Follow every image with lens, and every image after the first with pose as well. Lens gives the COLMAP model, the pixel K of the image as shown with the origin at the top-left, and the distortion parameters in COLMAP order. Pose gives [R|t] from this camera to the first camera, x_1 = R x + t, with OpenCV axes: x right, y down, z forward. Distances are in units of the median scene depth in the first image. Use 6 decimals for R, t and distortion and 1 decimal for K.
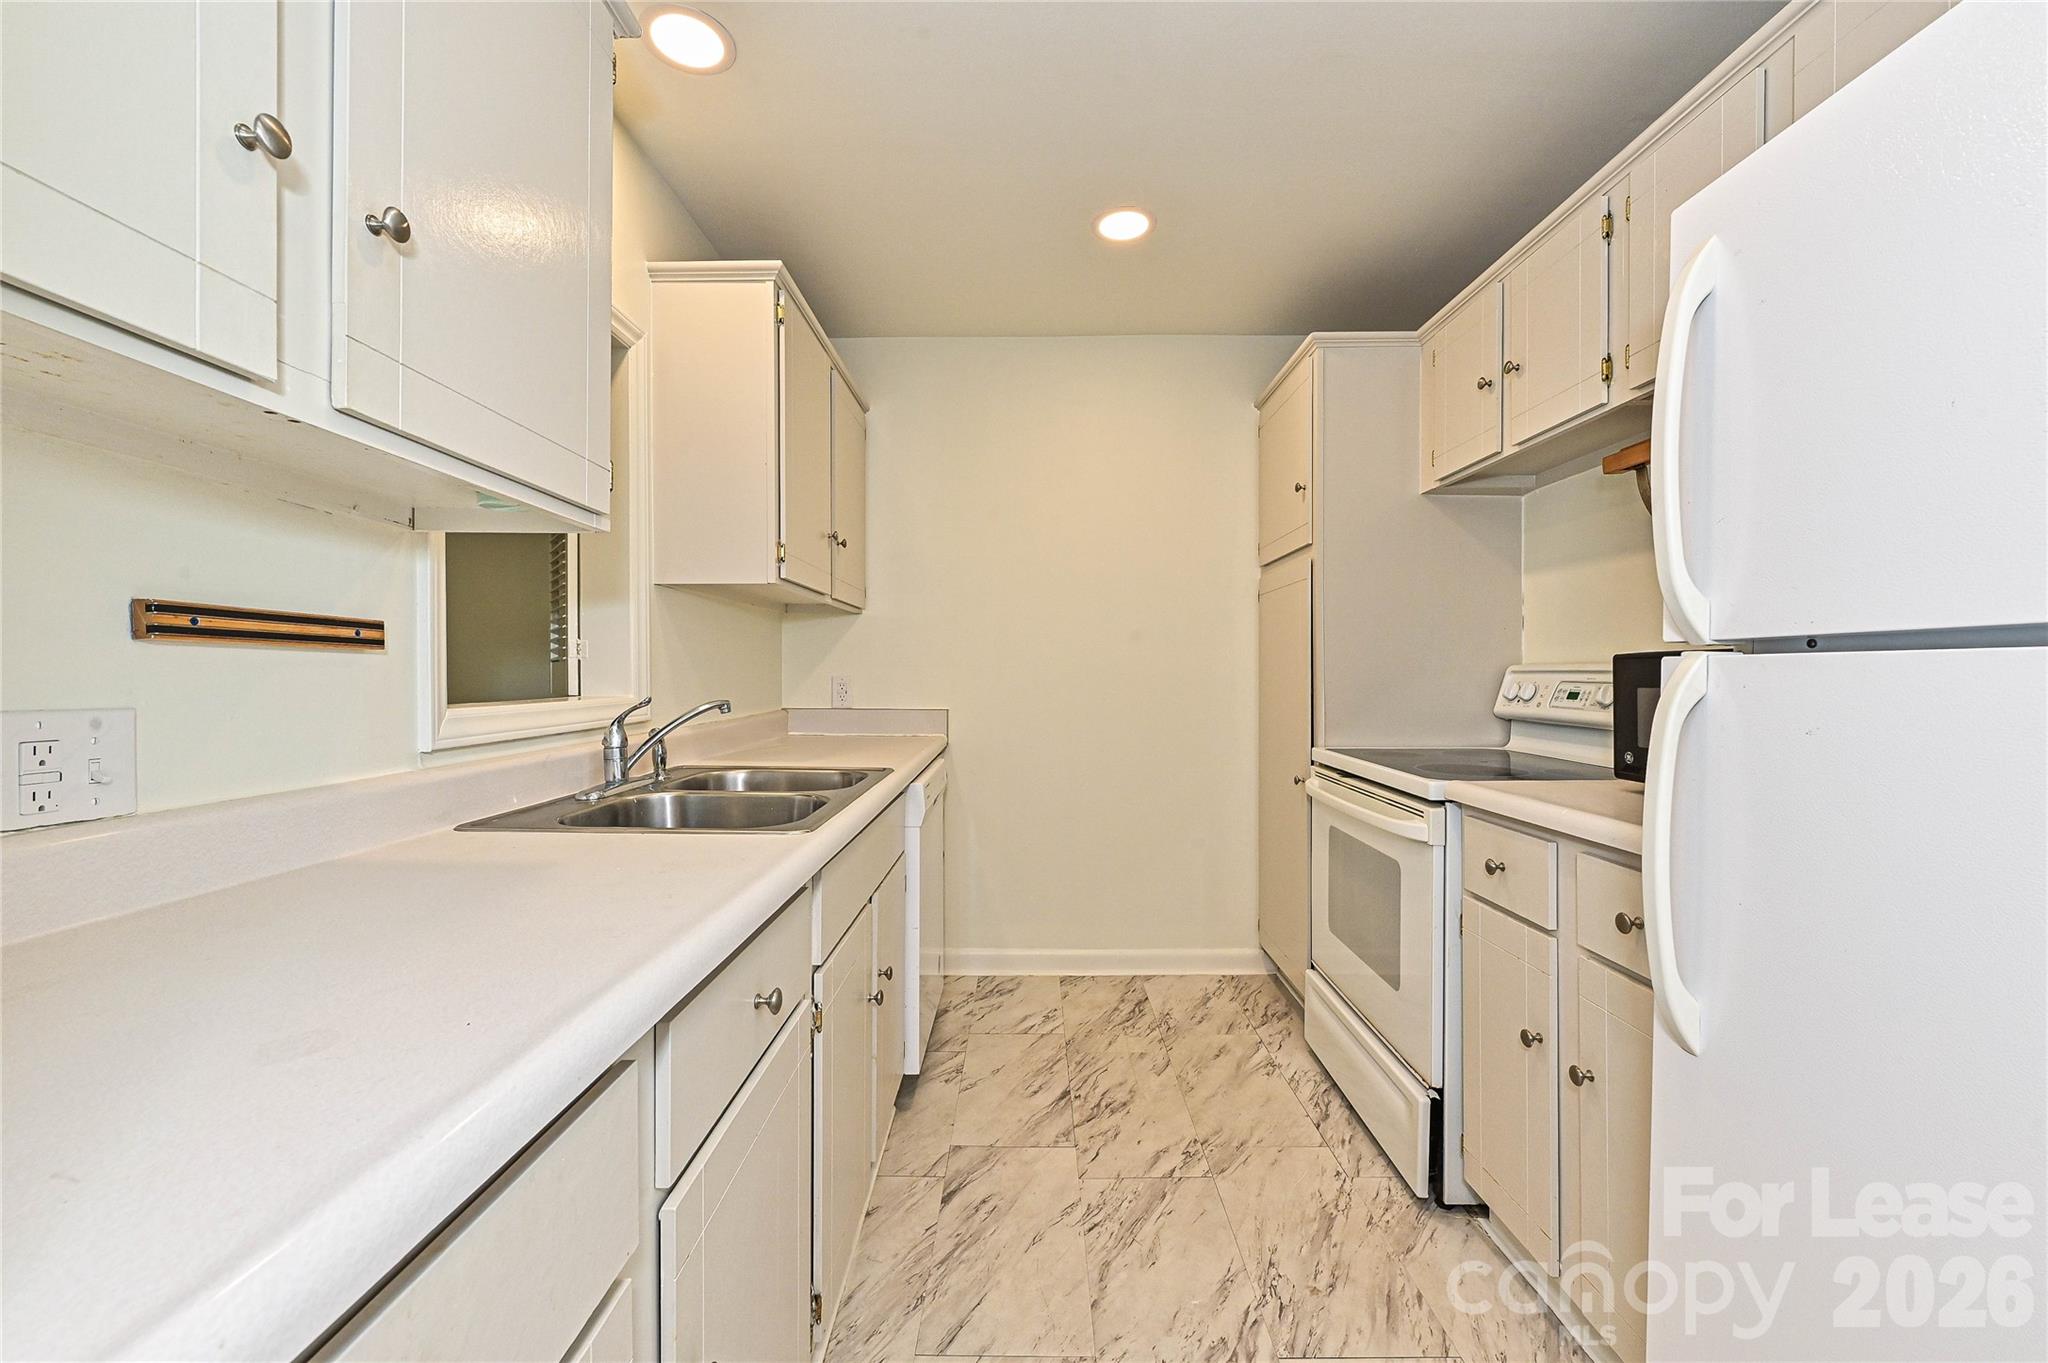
lens RADIAL K [[822.2, 0, 1021.7], [0, 822.2, 668.6], [0, 0, 1]] dist [-0.000295, -0.000033]
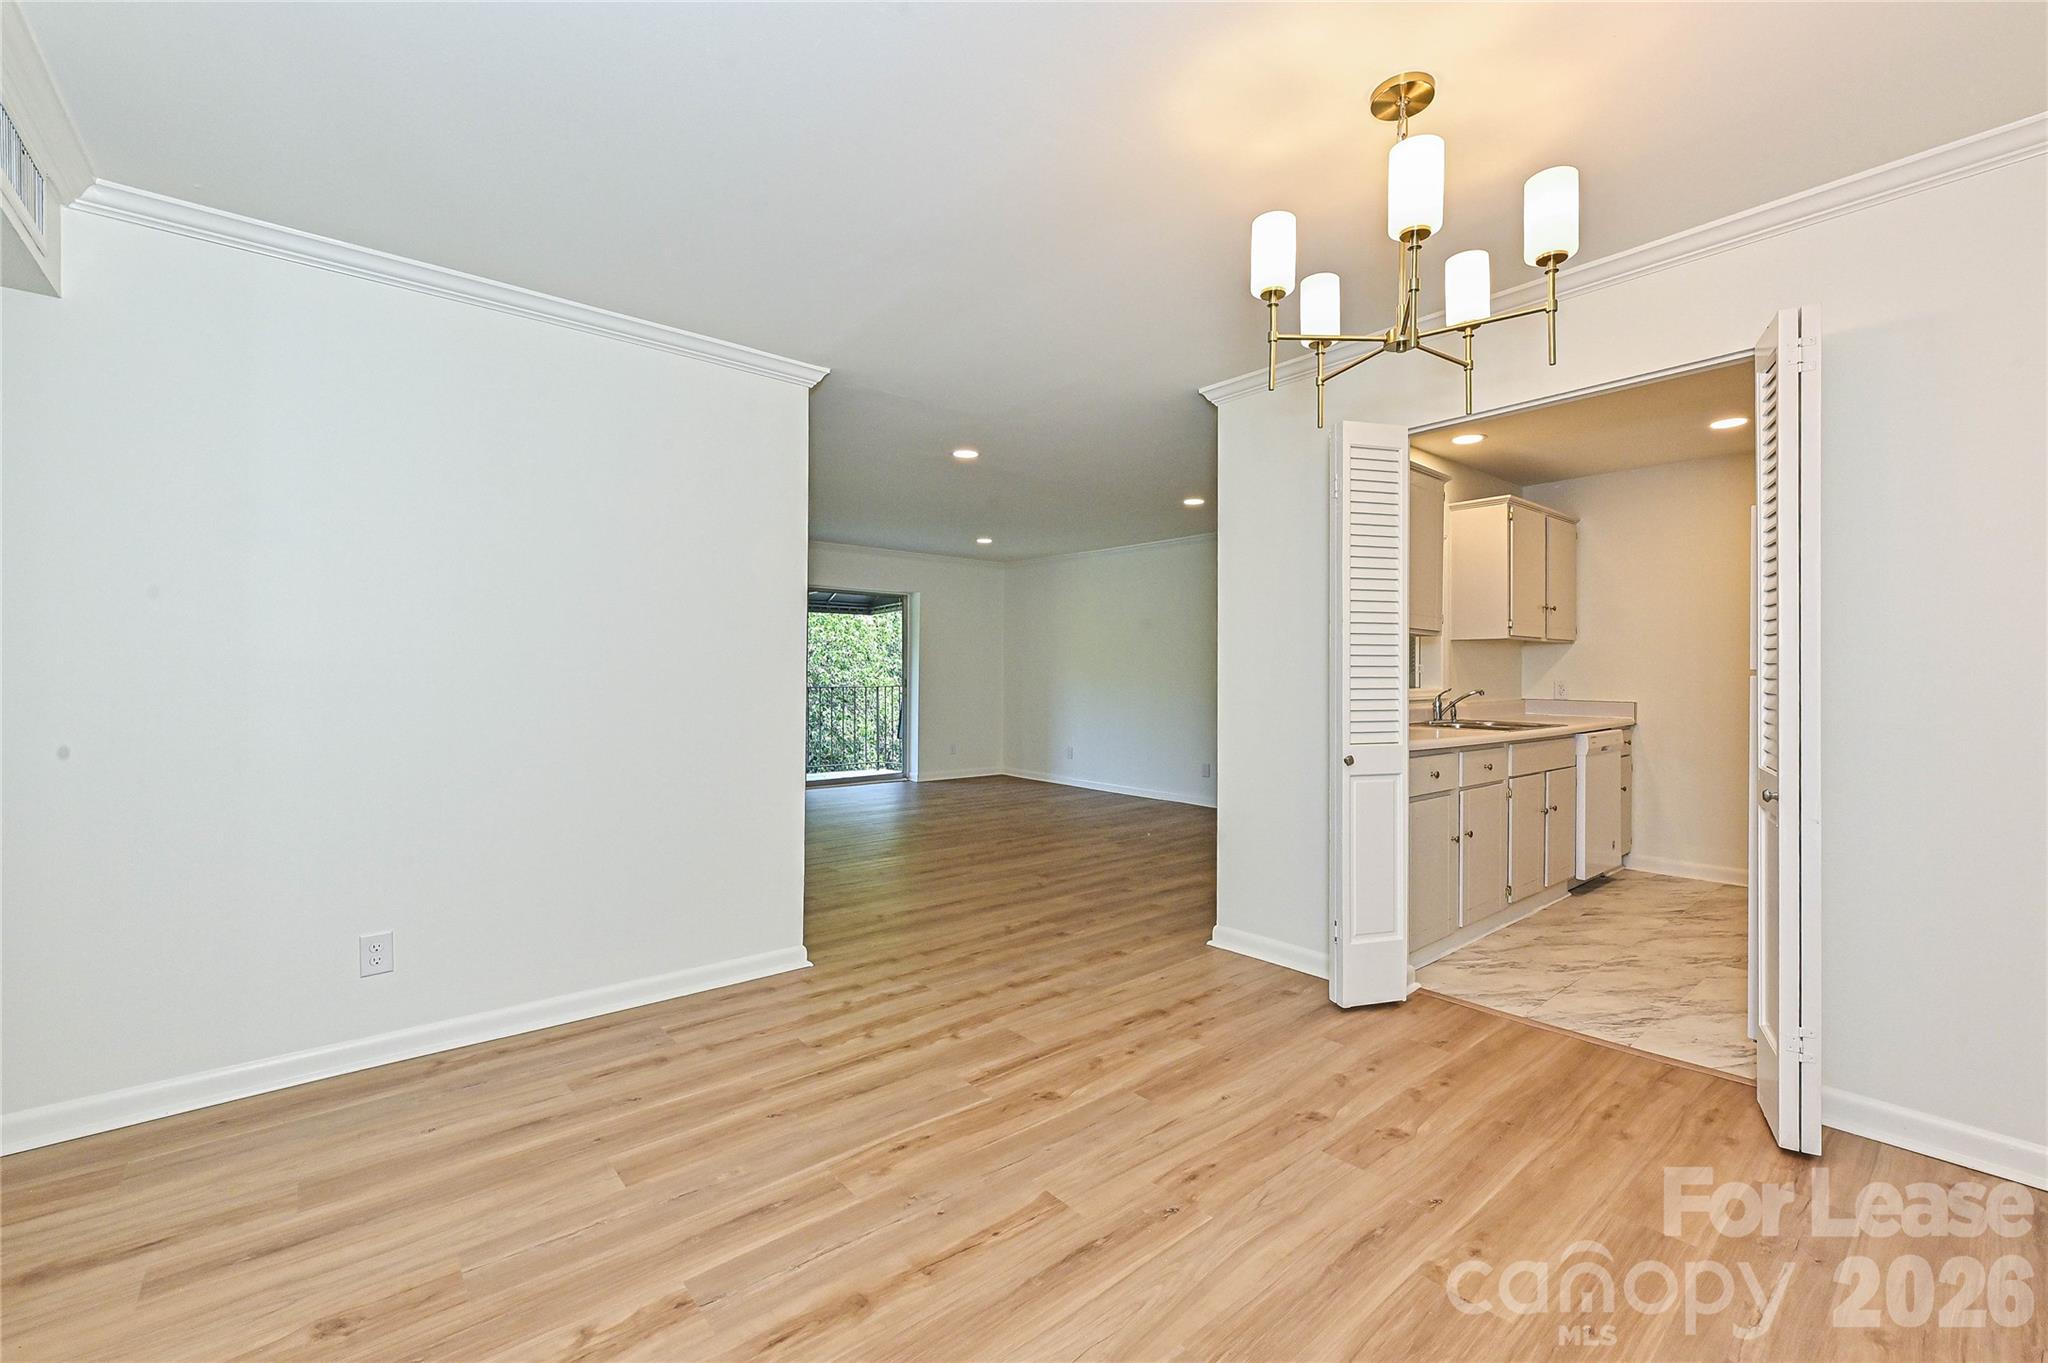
lens RADIAL K [[848.3, 0, 1021.9], [0, 848.3, 660.3], [0, 0, 1]] dist [0.002275, 0.000127]
pose [[0.646068, -0.006004, -0.763256, 0.552572], [-0.002297, 0.999949, -0.009810, -0.020261], [0.763276, 0.008091, 0.646021, -1.352313]]
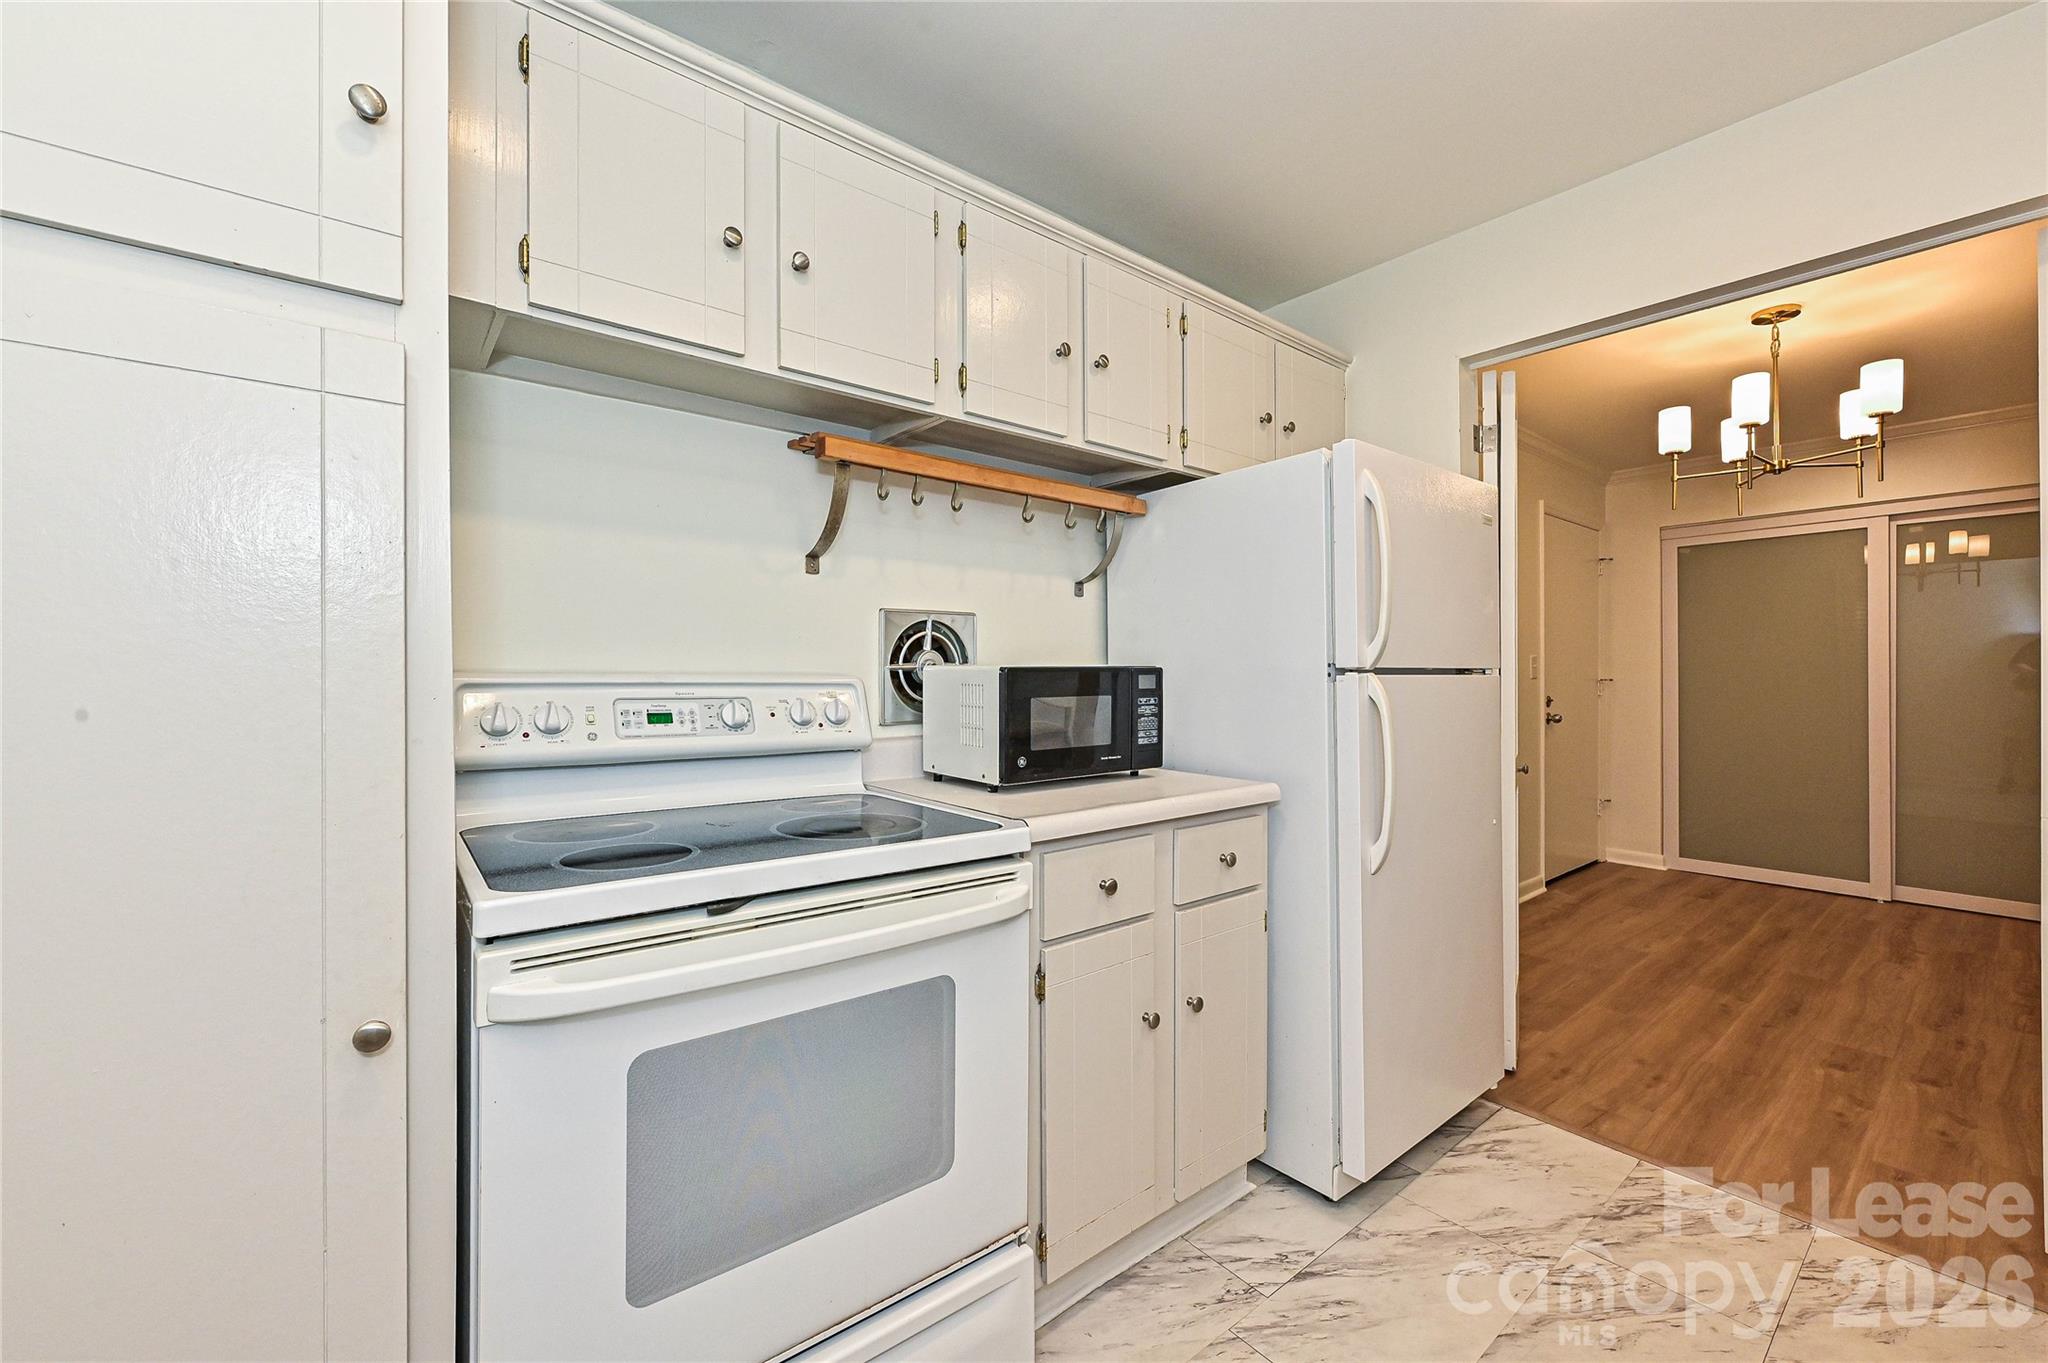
lens RADIAL K [[823.0, 0, 1017.5], [0, 823.0, 677.3], [0, 0, 1]] dist [-0.000335, 0.000128]
pose [[-0.633982, 0.004204, 0.773337, -0.071611], [-0.001478, 0.999977, -0.006648, 0.001785], [-0.773347, -0.005358, -0.633961, 1.149075]]
